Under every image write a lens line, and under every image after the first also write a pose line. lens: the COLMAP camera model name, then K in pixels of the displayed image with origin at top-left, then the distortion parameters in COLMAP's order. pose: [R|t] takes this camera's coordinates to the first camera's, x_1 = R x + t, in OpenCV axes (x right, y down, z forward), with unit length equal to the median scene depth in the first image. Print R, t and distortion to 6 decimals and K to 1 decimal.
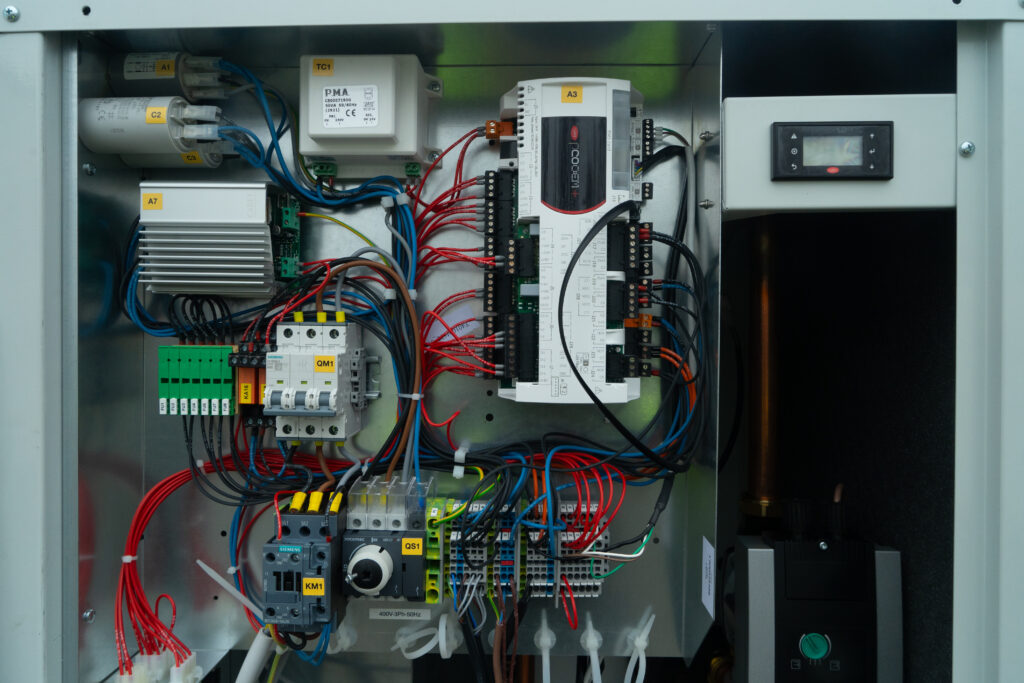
lens RADIAL K [[682.2, 0, 514.1], [0, 682.2, 334.9], [0, 0, 1]] dist [-0.020235, 0.008575]
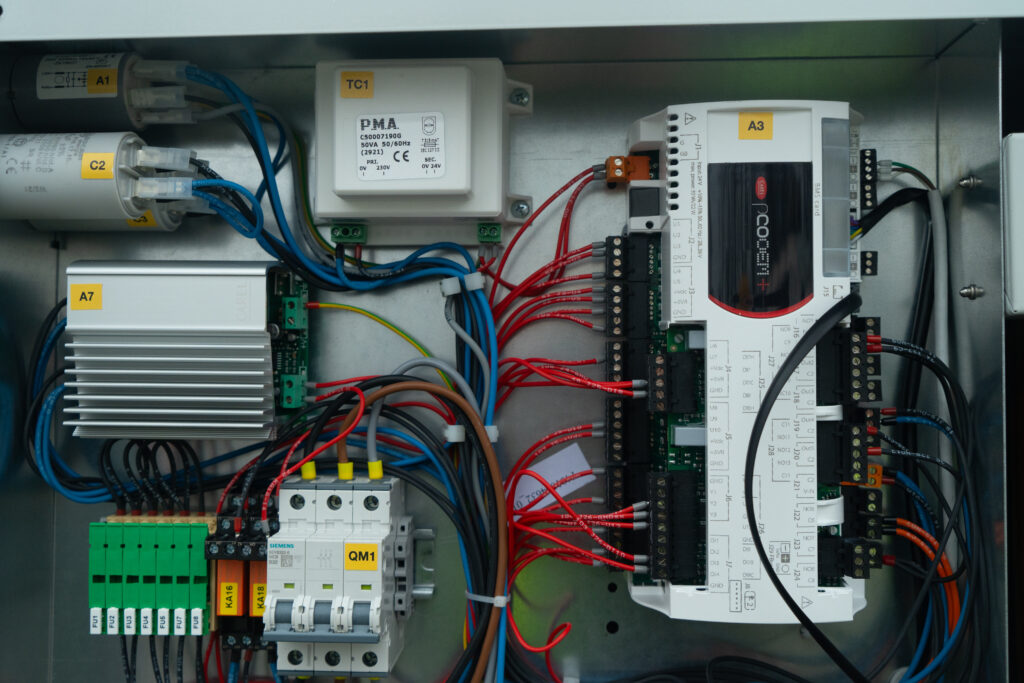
lens RADIAL K [[1141.9, 0, 513.9], [0, 1141.9, 332.1], [0, 0, 1]] dist [0.013170, 0.000000]
pose [[0.999550, -0.007925, -0.028946, -0.101603], [0.006756, 0.999166, -0.040262, -0.114468], [0.029241, 0.040048, 0.998770, -0.047657]]
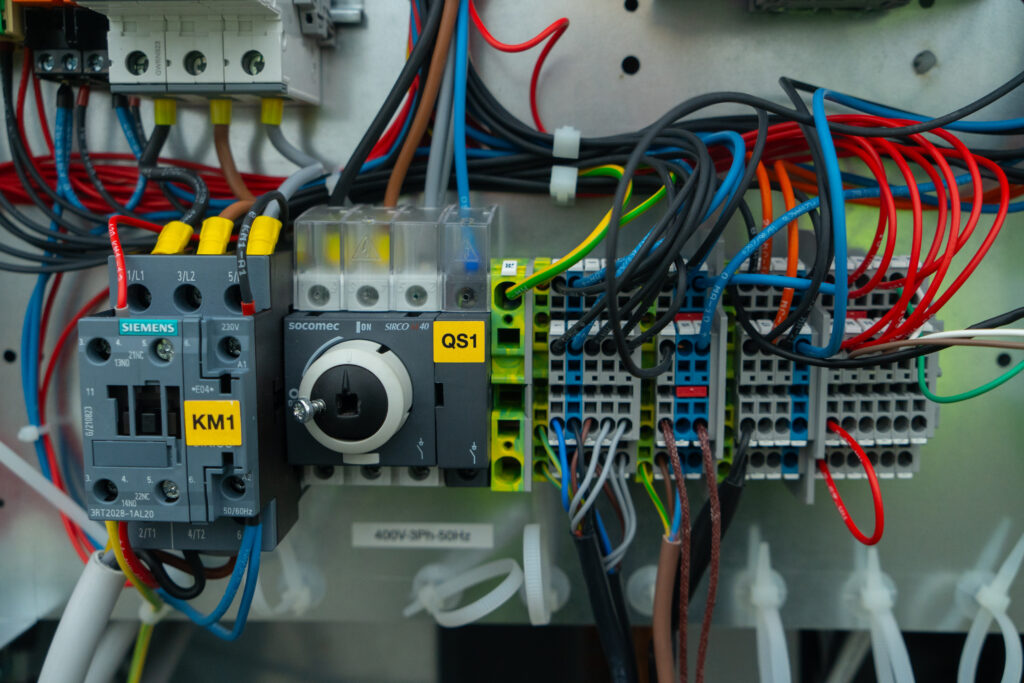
lens RADIAL K [[1075.7, 0, 511.8], [0, 1075.7, 348.3], [0, 0, 1]] dist [0.004968, 0.000000]
pose [[0.999309, -0.008029, -0.036282, -0.093313], [0.011786, 0.994449, 0.104558, 0.241544], [0.035241, -0.104913, 0.993857, 0.365380]]
